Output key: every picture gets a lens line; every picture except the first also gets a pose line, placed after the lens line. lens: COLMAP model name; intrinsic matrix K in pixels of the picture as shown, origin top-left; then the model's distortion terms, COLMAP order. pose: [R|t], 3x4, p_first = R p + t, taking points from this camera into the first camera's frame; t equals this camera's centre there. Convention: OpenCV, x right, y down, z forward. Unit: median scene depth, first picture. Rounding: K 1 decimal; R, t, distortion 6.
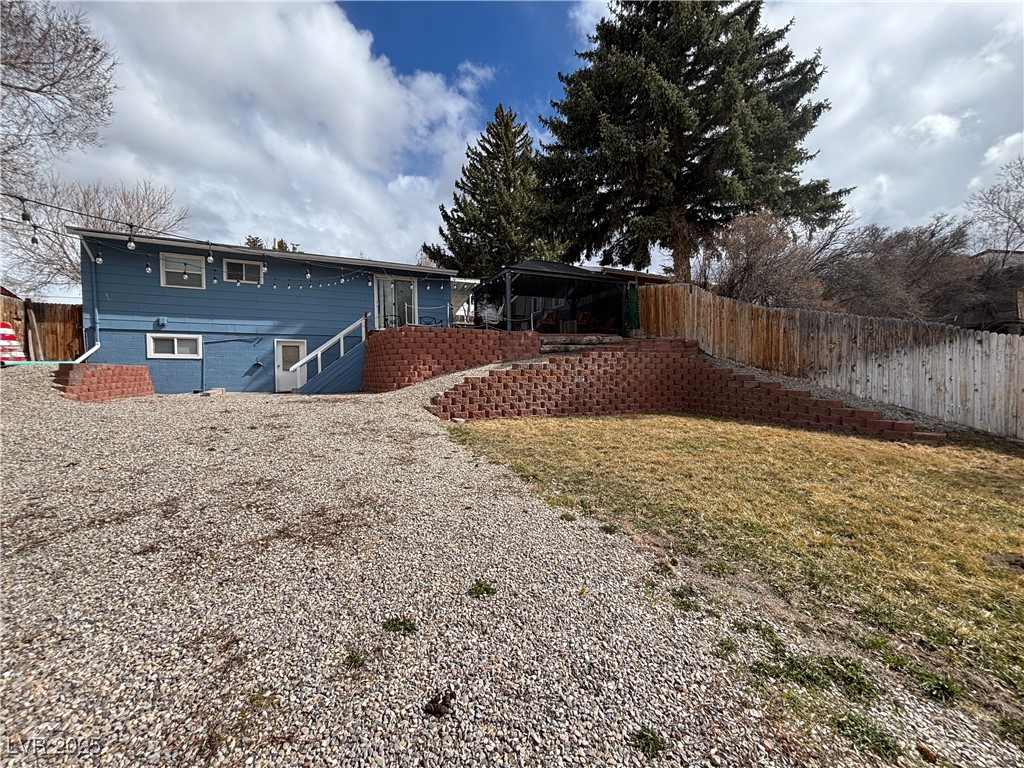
lens RADIAL K [[413.4, 0, 511.0], [0, 413.4, 385.7], [0, 0, 1]] dist [0.013311, -0.006960]
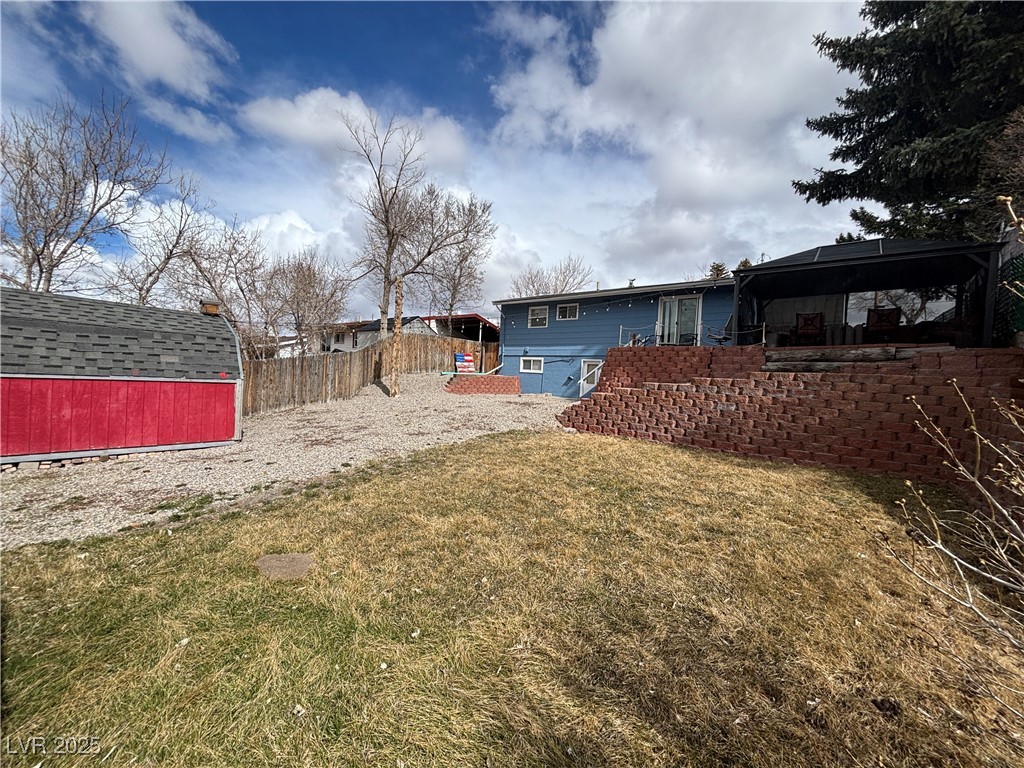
lens RADIAL K [[413.4, 0, 511.0], [0, 413.4, 385.7], [0, 0, 1]] dist [0.013311, -0.006960]
pose [[0.443668, 0.043670, -0.895127, 0.561131], [-0.079941, 0.996759, 0.009006, -0.023835], [0.892619, 0.067561, 0.445721, 0.228206]]
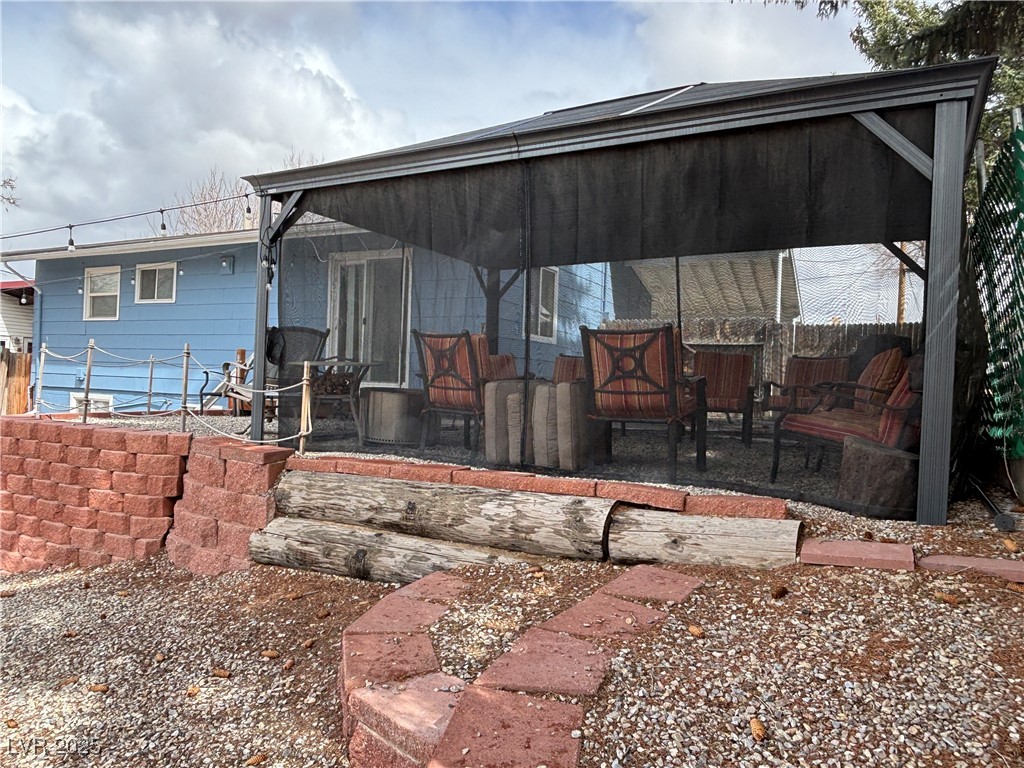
lens RADIAL K [[673.4, 0, 551.3], [0, 673.4, 386.3], [0, 0, 1]] dist [0.004418, 0.001627]
pose [[0.620412, 0.032074, -0.783620, 0.416247], [-0.072021, 0.997272, -0.016201, -0.166985], [0.780962, 0.066488, 0.621029, 0.896050]]
